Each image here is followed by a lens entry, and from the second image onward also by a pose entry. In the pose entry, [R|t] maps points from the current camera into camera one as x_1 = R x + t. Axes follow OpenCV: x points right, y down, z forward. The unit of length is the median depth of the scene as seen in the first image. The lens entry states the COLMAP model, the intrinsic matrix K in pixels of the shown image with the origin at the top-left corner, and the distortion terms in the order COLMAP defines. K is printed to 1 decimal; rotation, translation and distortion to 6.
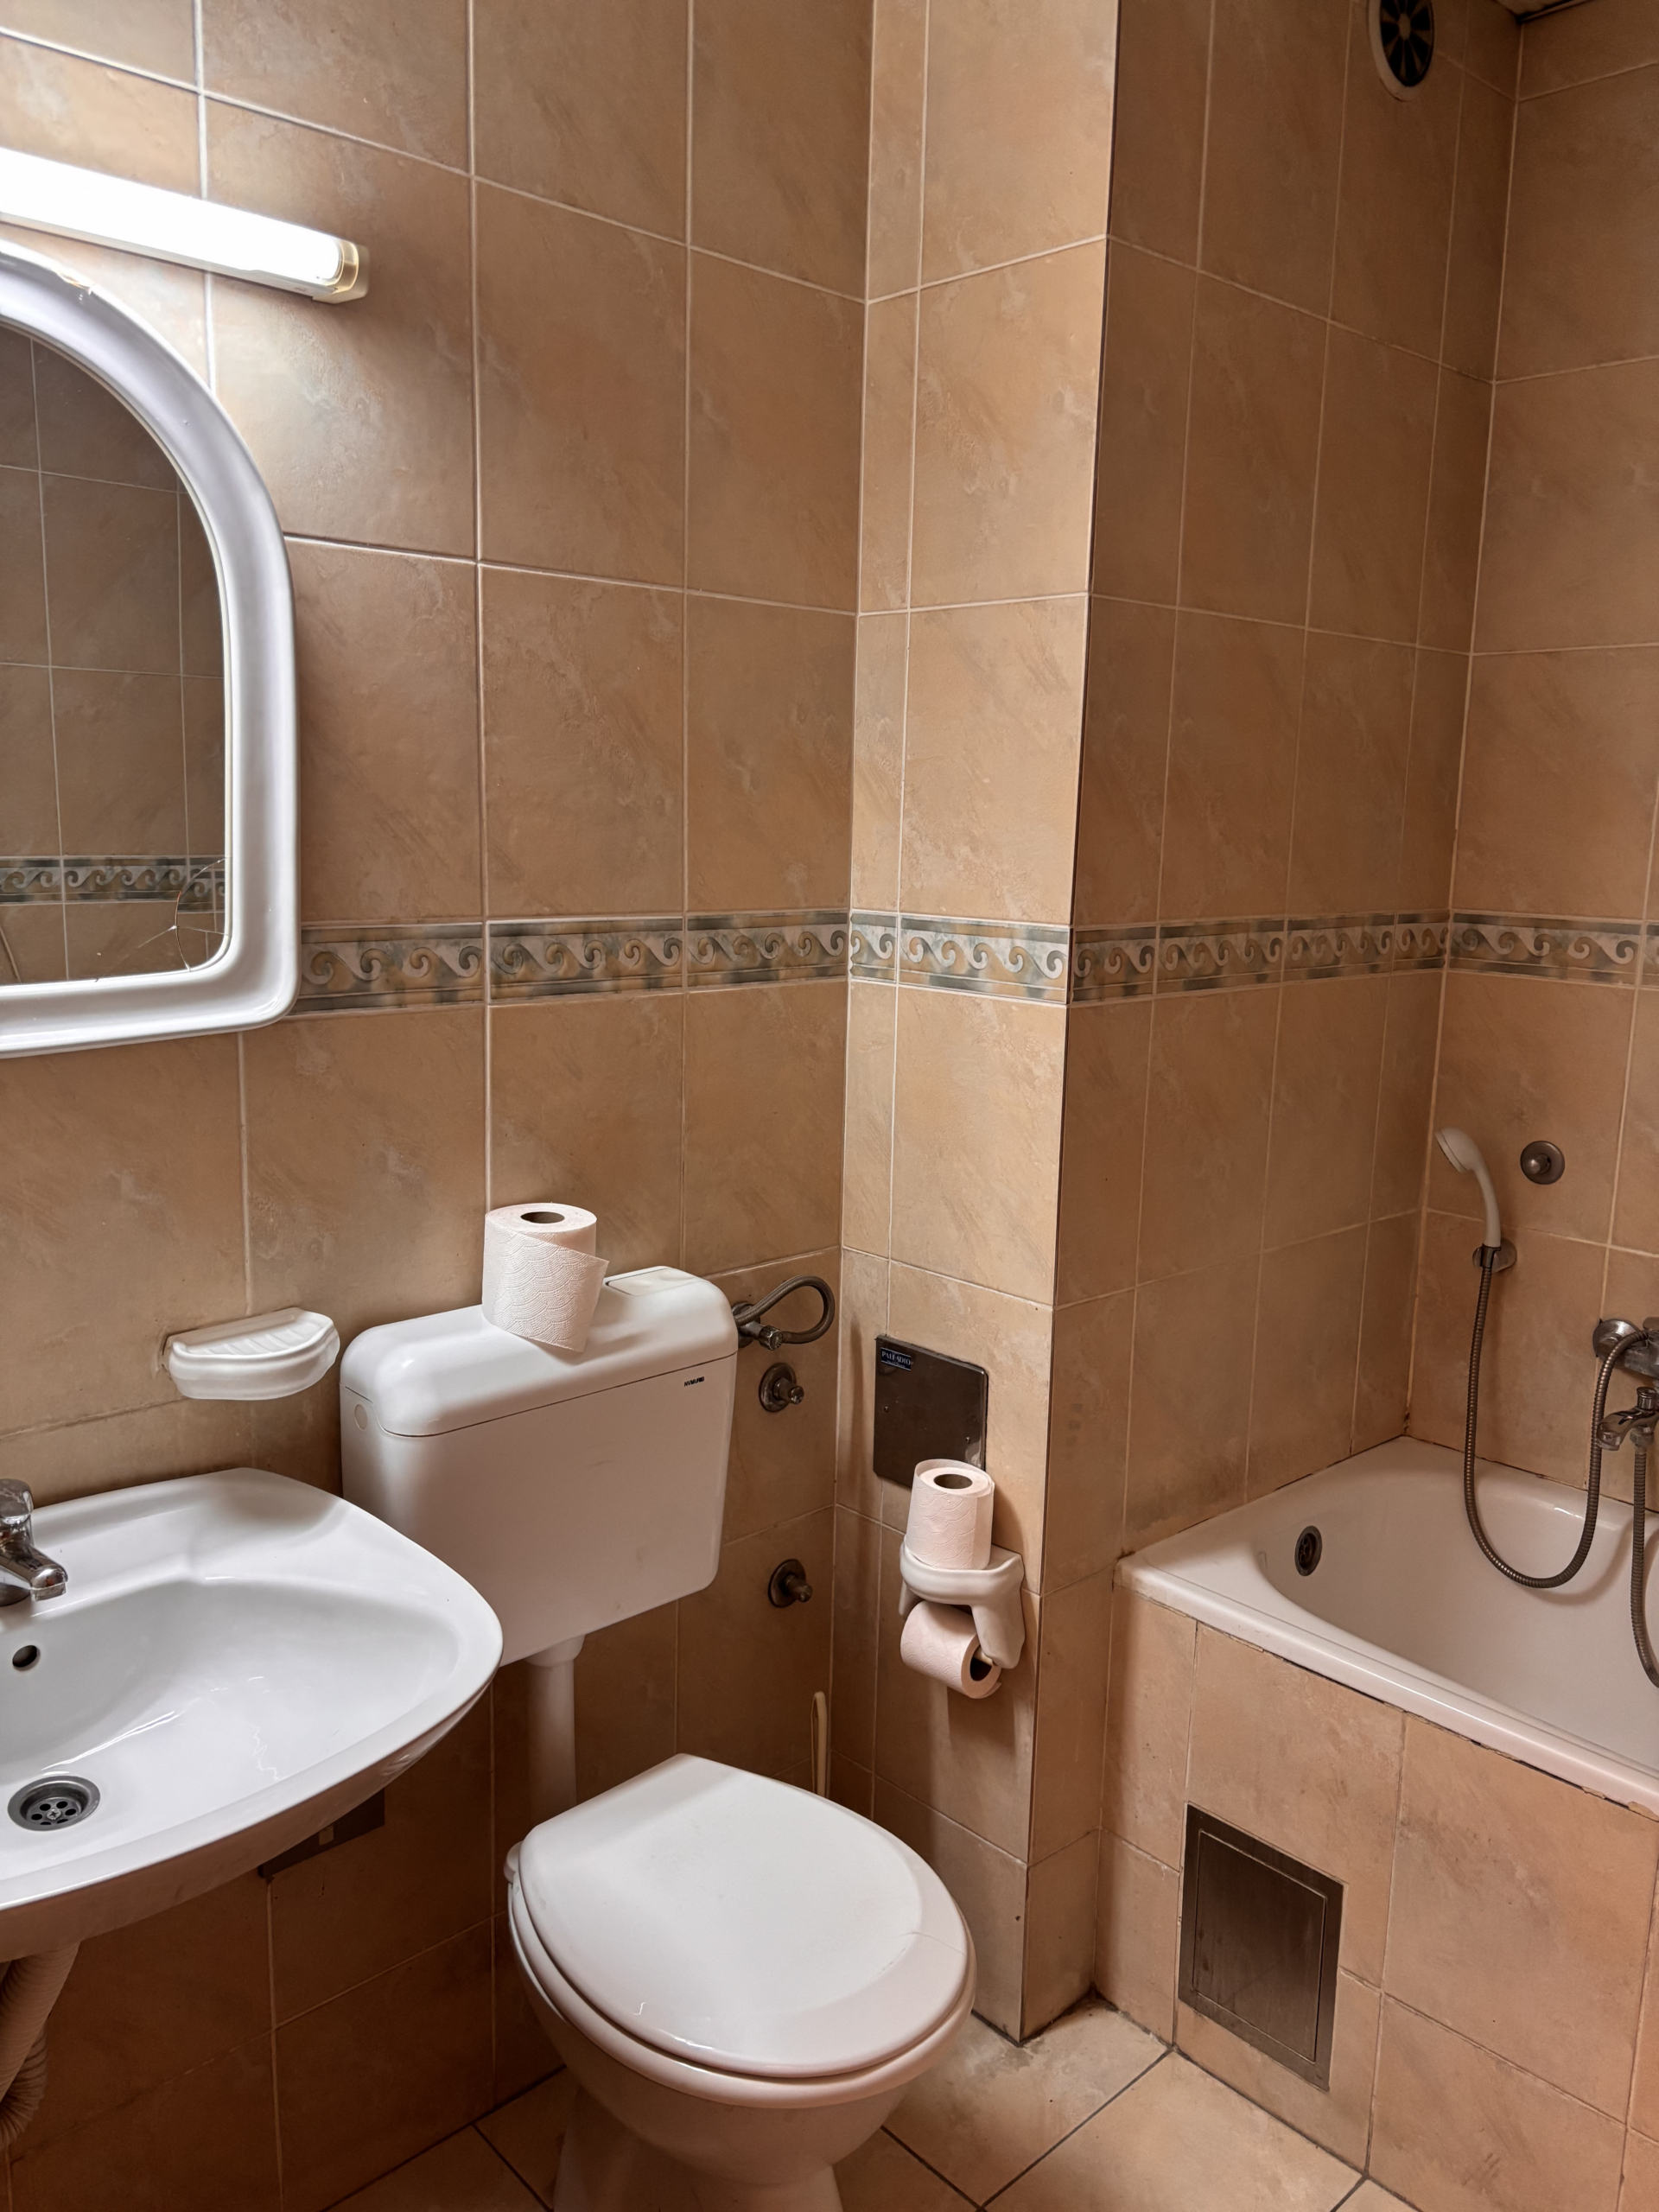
lens RADIAL K [[1639.5, 0, 833.9], [0, 1639.5, 1118.1], [0, 0, 1]] dist [0.037967, -0.048673]
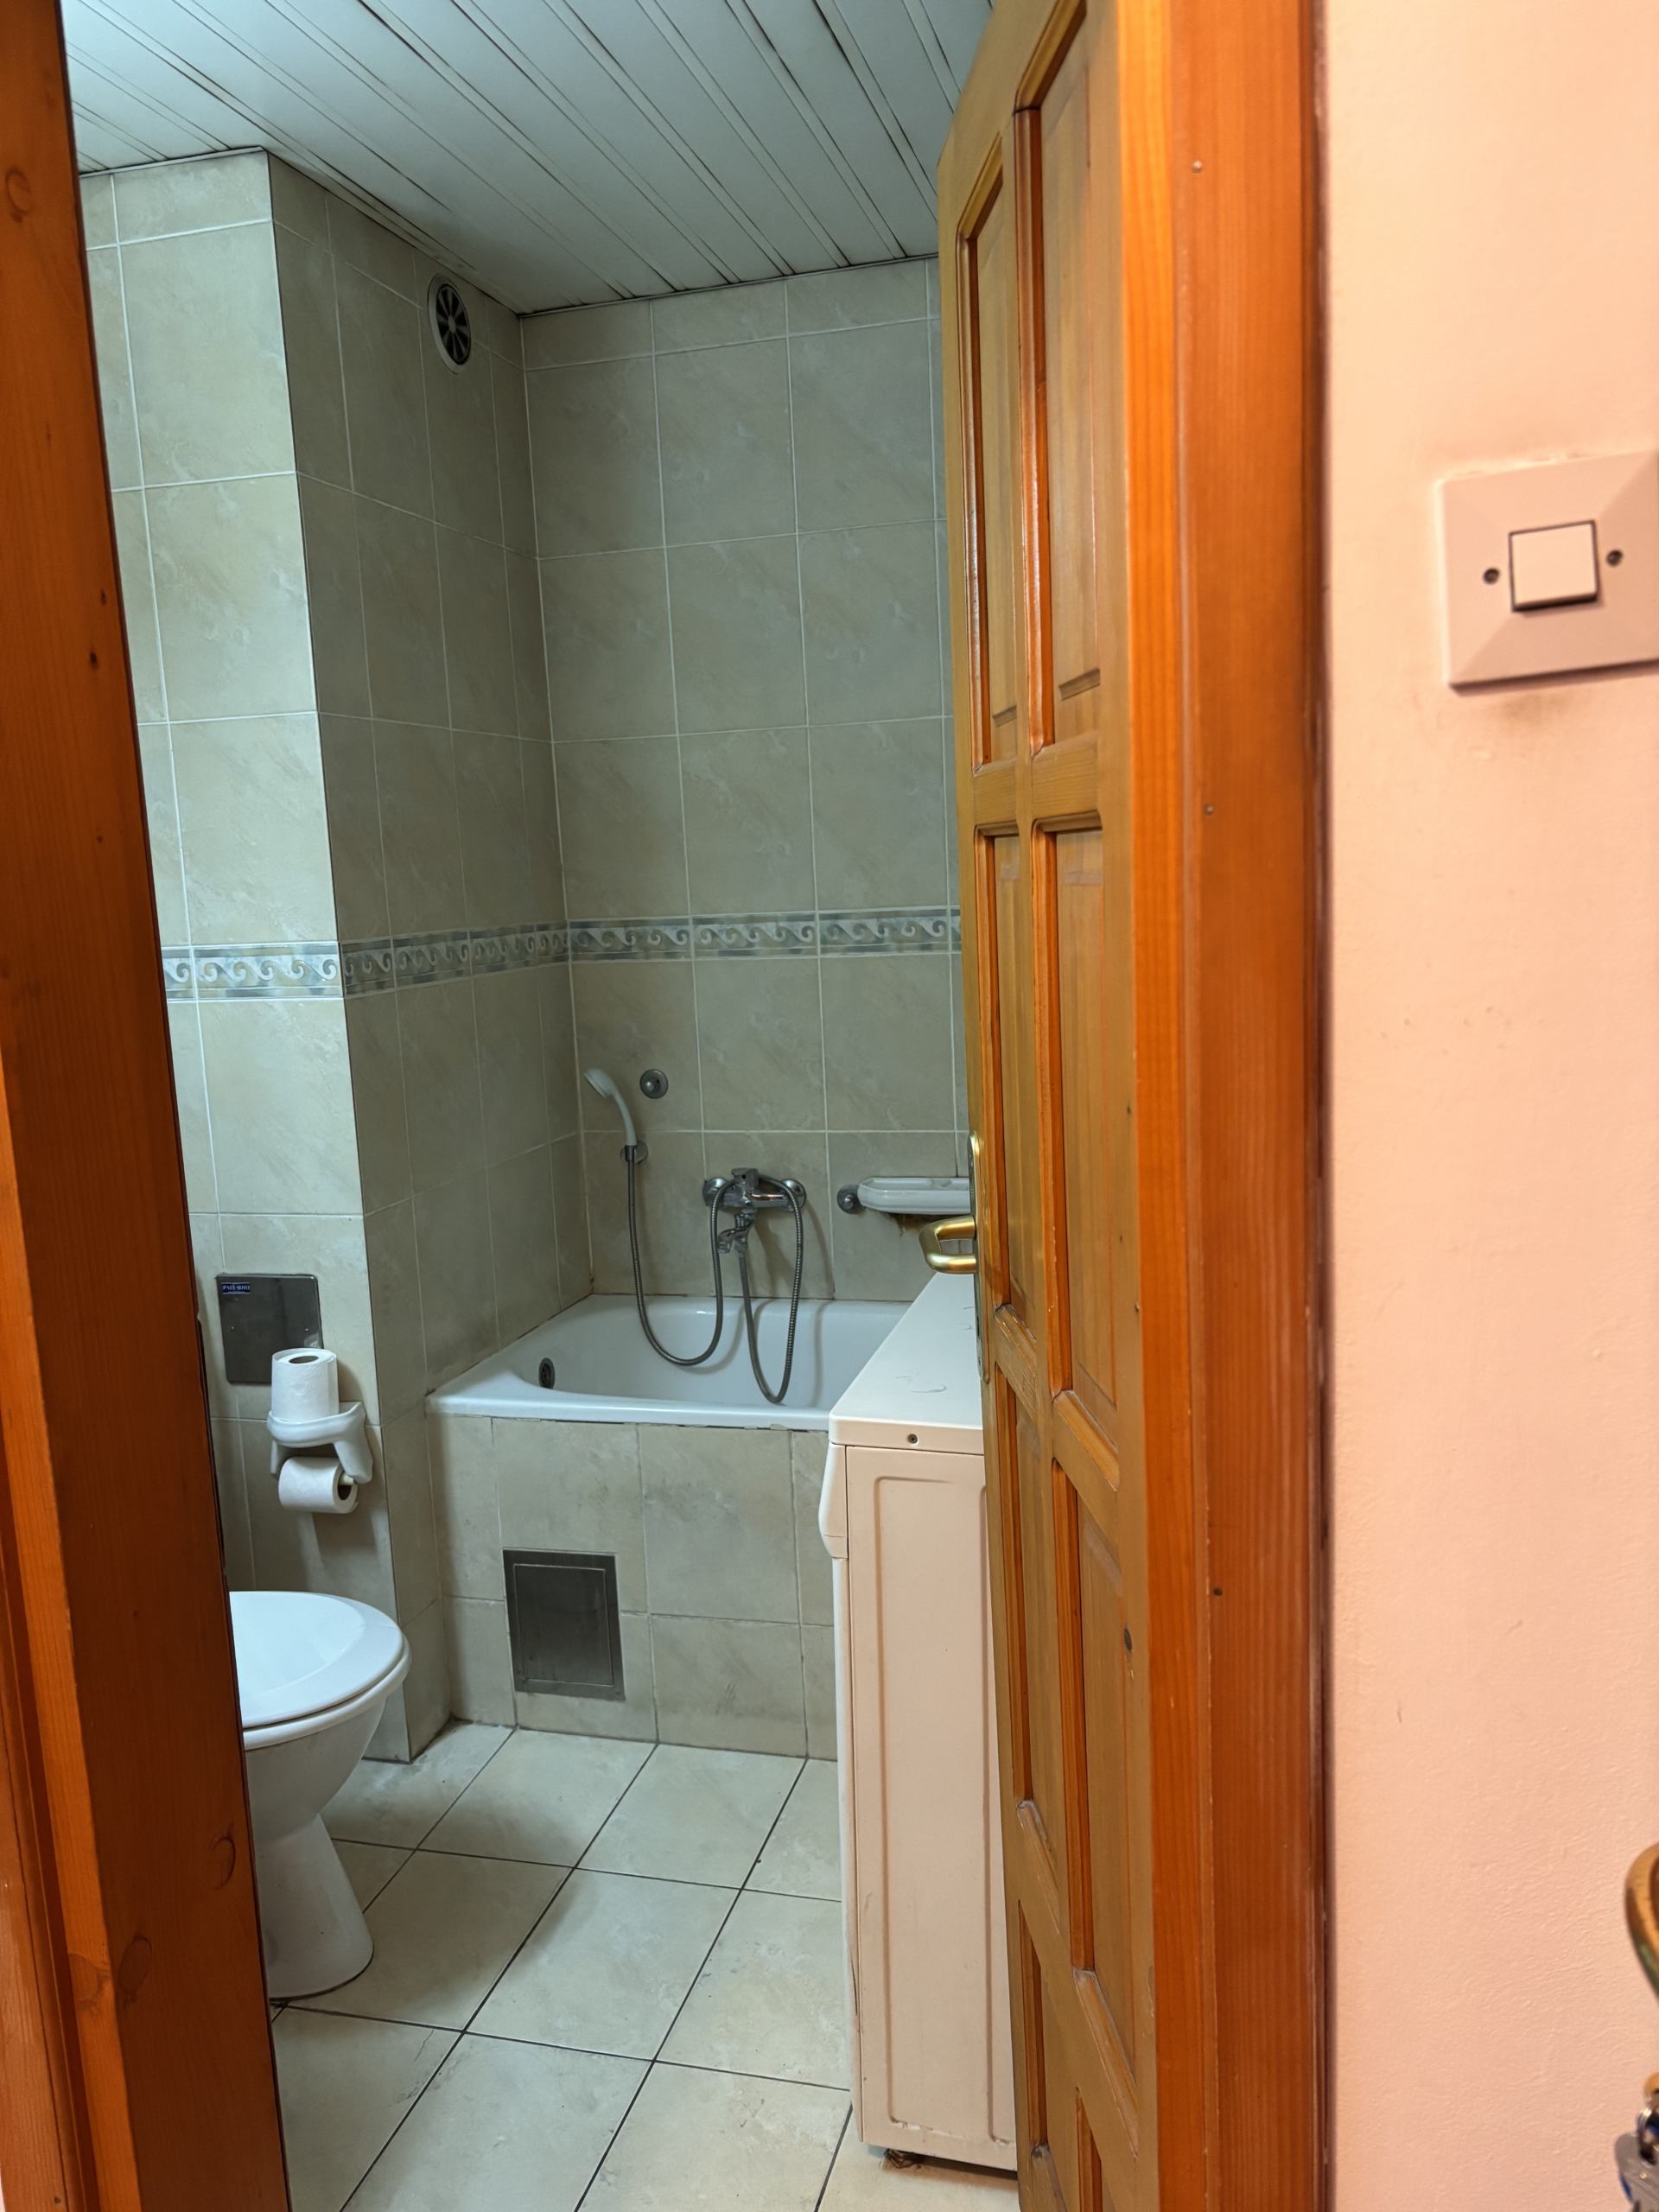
lens RADIAL K [[1650.6, 0, 817.5], [0, 1650.6, 1114.4], [0, 0, 1]] dist [0.063351, -0.108277]
pose [[0.850102, -0.134626, 0.509119, -0.232412], [0.155286, 0.987868, 0.001933, 0.084745], [-0.503202, 0.077415, 0.860694, -0.396920]]
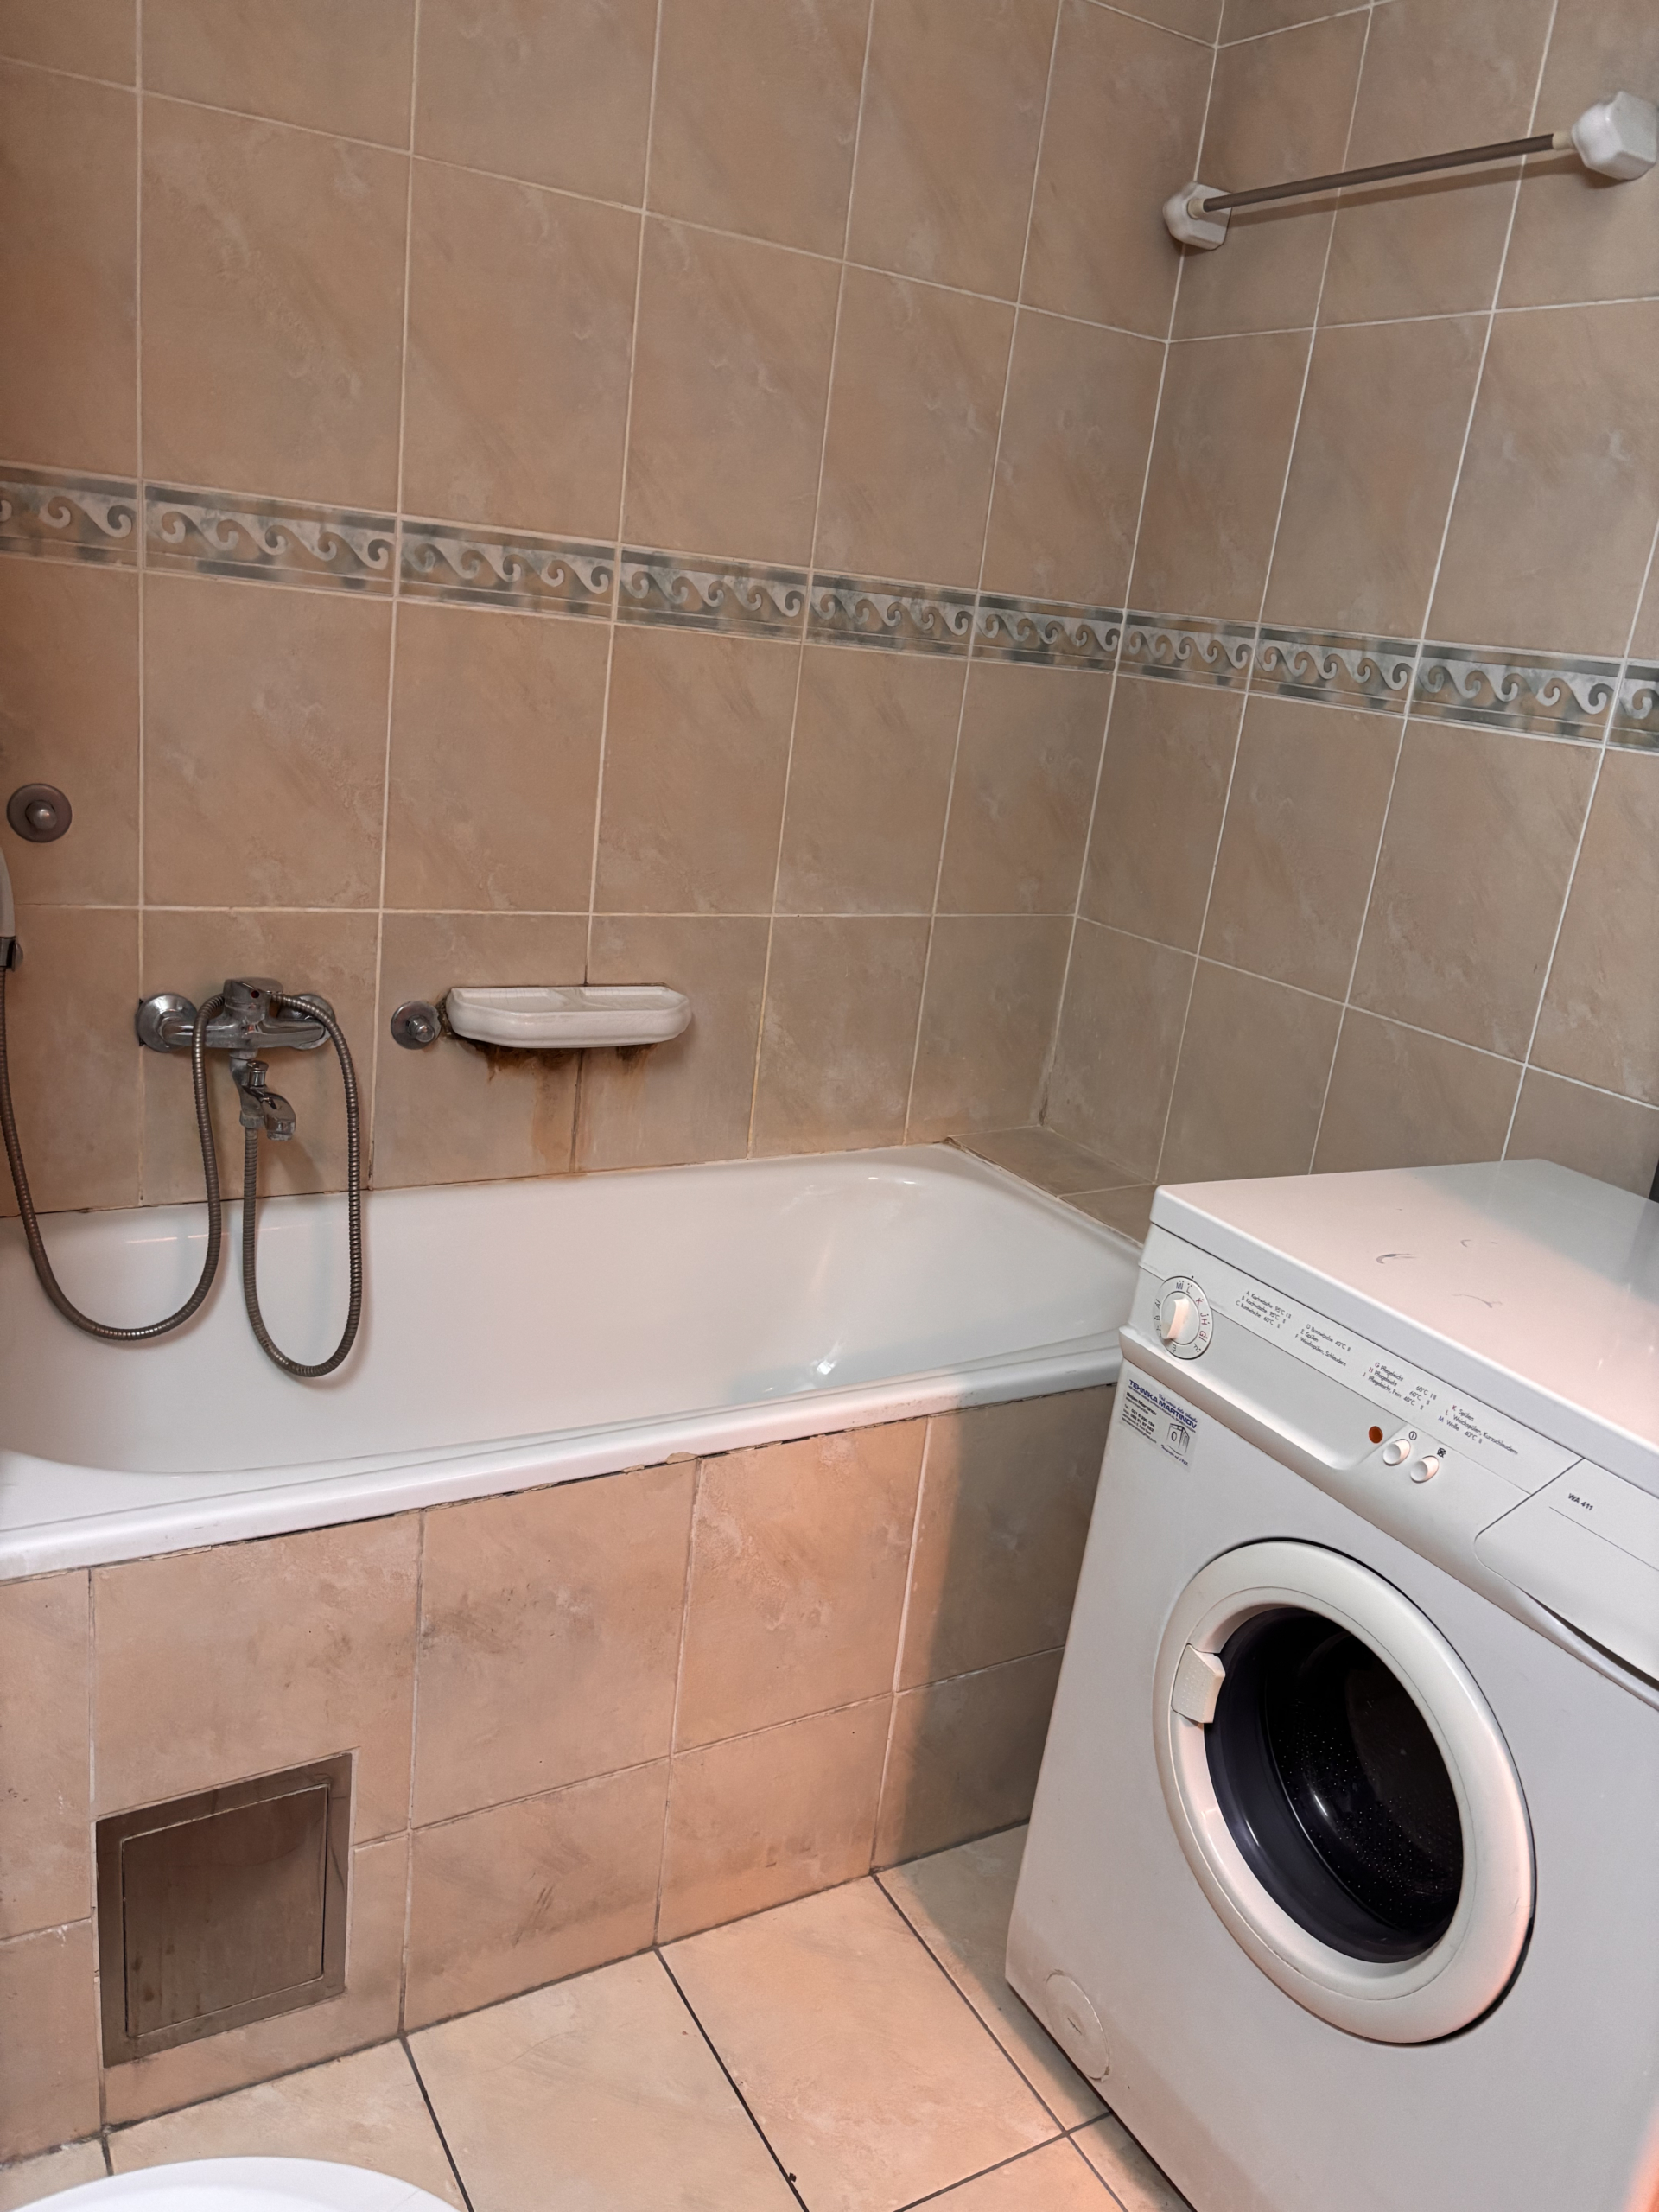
lens RADIAL K [[1757.1, 0, 836.0], [0, 1757.1, 1112.4], [0, 0, 1]] dist [0.031486, -0.054697]
pose [[0.196125, -0.279774, 0.939820, -0.328344], [0.060253, 0.960061, 0.273226, -0.044652], [-0.978726, 0.003040, 0.205150, 0.552817]]
